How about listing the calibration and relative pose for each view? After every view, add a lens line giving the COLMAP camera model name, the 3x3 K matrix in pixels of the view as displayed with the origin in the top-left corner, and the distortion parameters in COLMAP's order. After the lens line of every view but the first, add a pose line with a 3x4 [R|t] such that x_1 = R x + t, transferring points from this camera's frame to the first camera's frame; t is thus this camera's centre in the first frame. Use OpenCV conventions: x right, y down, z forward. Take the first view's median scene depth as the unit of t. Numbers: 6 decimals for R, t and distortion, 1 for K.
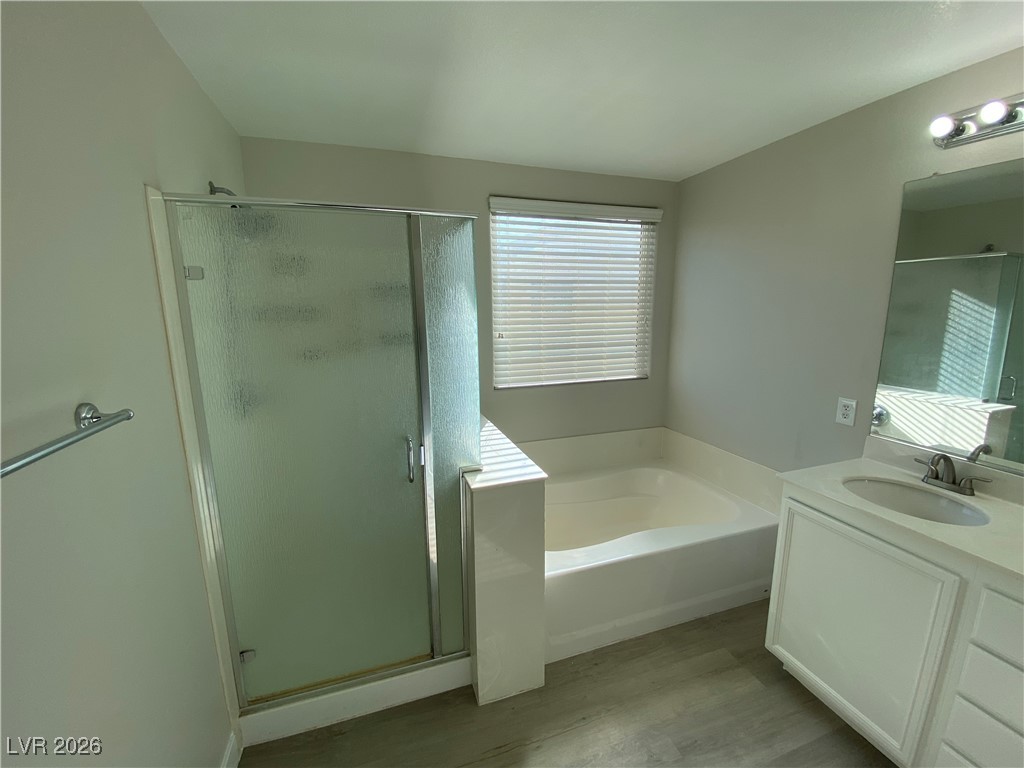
lens RADIAL K [[415.2, 0, 511.5], [0, 415.2, 380.4], [0, 0, 1]] dist [0.013279, -0.017301]
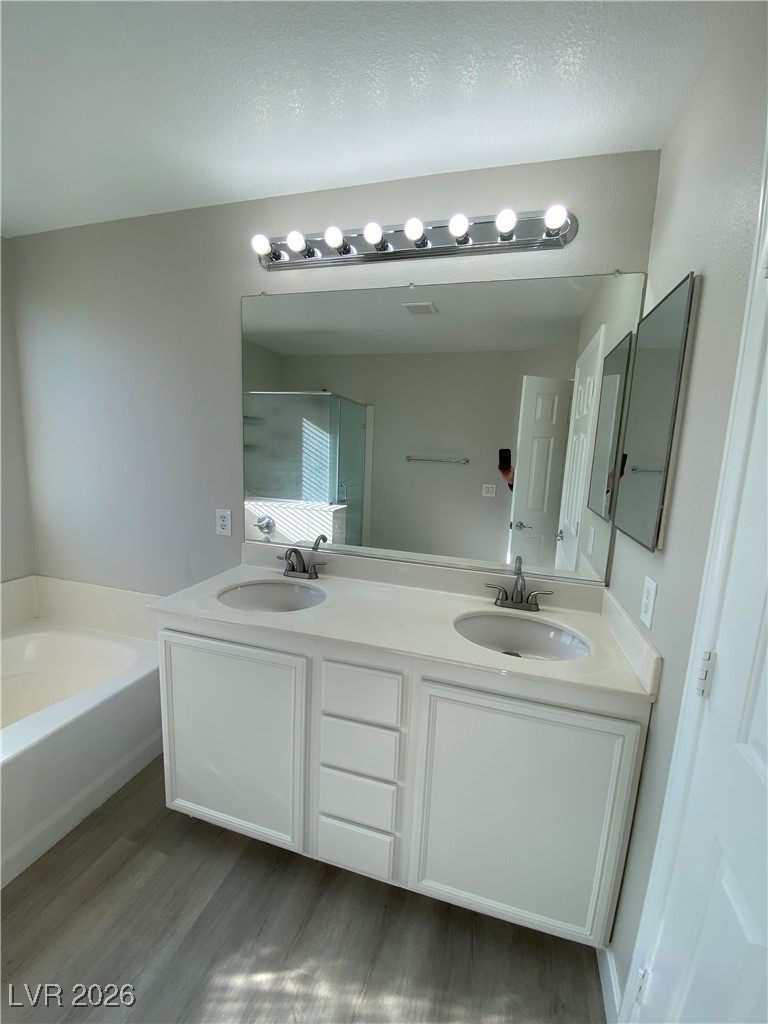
lens RADIAL K [[415.2, 0, 384.0], [0, 415.2, 512.0], [0, 0, 1]] dist [0.013279, -0.017301]
pose [[0.572752, -0.096682, 0.814007, 0.228351], [0.096013, 0.994097, 0.050515, 0.039447], [-0.814086, 0.049223, 0.578654, 0.112482]]
